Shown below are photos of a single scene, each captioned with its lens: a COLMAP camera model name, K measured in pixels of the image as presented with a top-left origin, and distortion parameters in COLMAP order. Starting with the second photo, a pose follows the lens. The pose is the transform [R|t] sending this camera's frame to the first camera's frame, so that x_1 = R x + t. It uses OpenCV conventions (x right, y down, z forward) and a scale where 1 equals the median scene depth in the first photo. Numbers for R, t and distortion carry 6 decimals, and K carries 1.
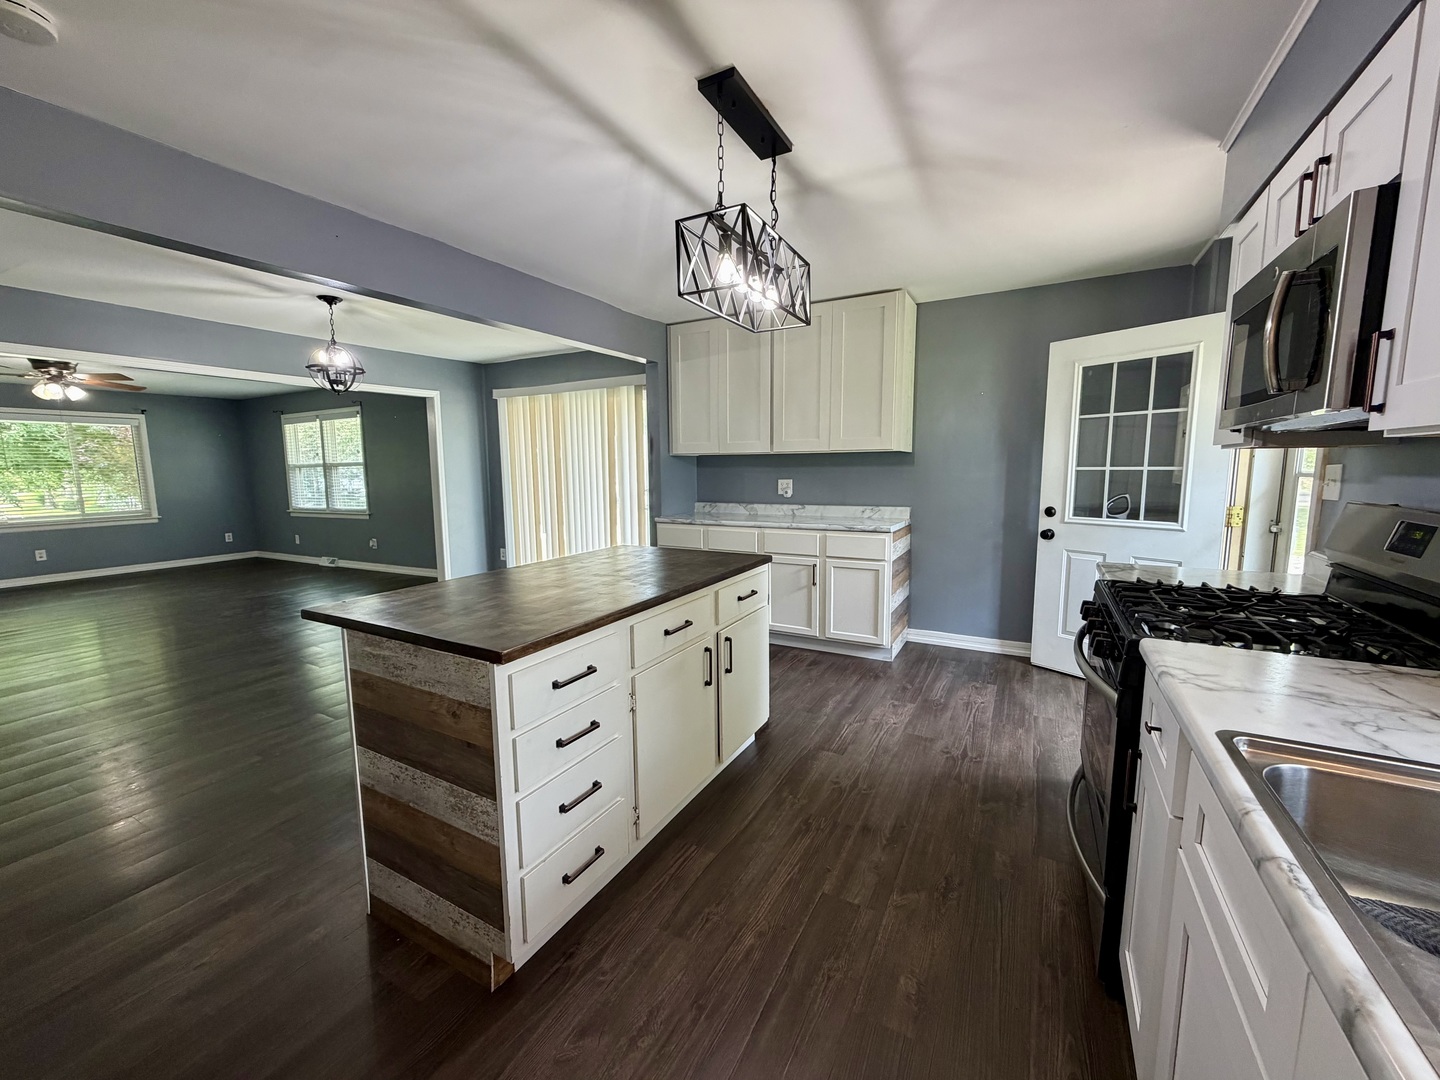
lens RADIAL K [[568.8, 0, 726.5], [0, 568.8, 543.8], [0, 0, 1]] dist [0.000110, -0.001170]
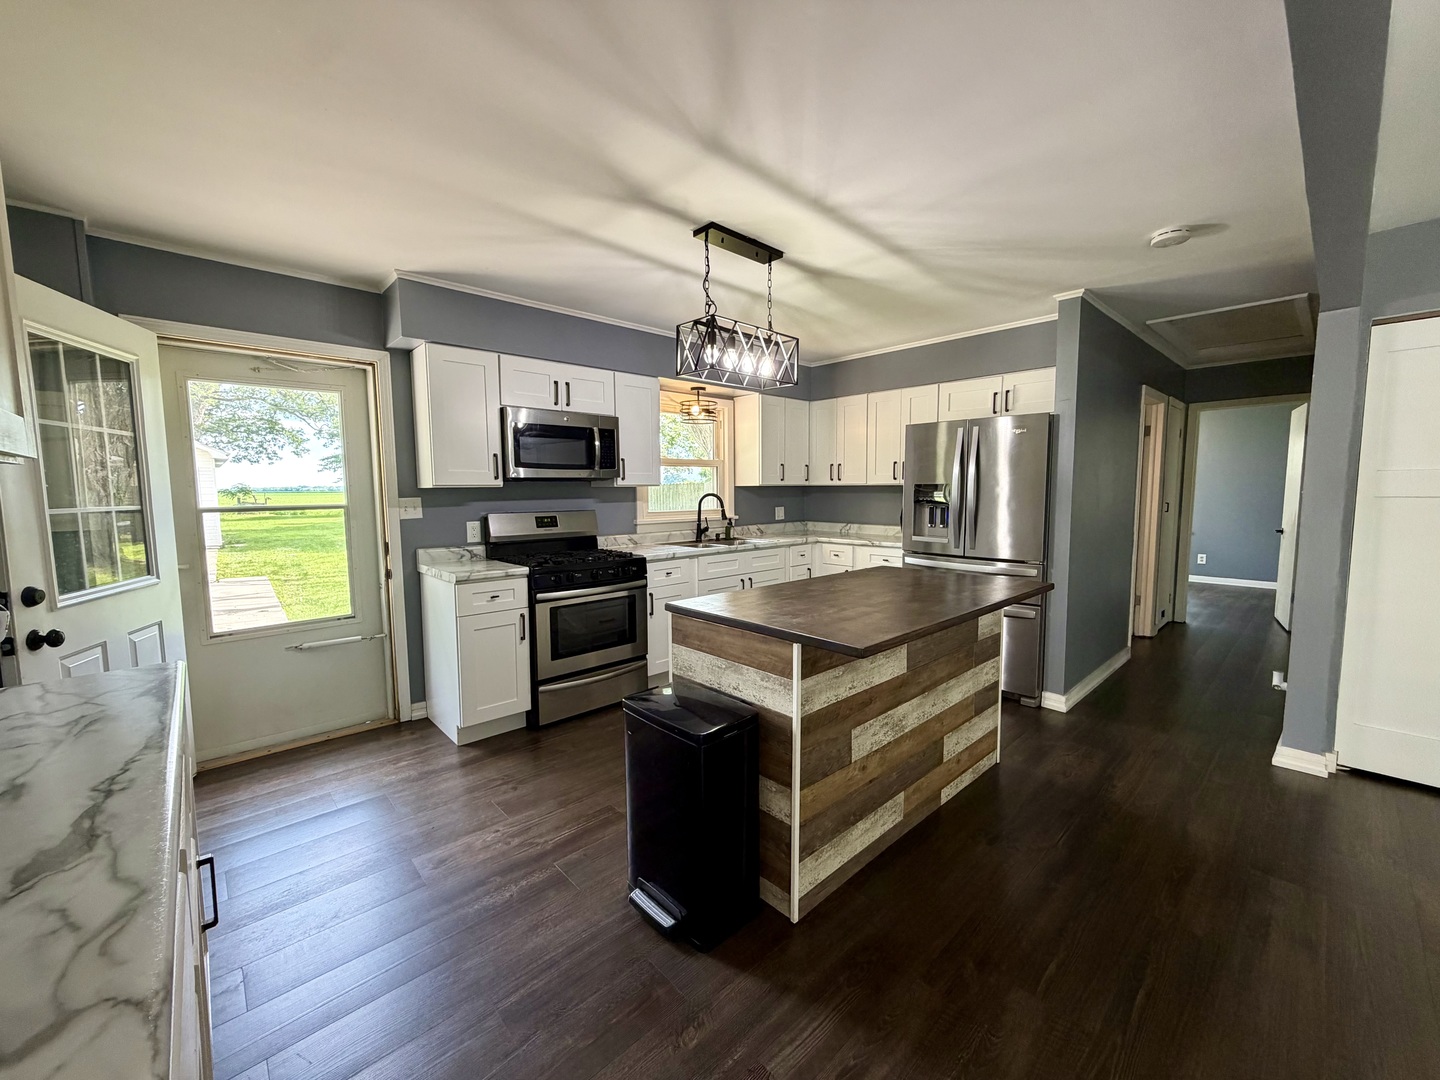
lens RADIAL K [[568.8, 0, 713.0], [0, 568.8, 542.6], [0, 0, 1]] dist [0.000110, -0.001170]
pose [[-0.947827, -0.007340, 0.318701, -0.164569], [0.068092, 0.972001, 0.224893, -0.162126], [-0.311428, 0.234860, -0.920789, 1.160365]]
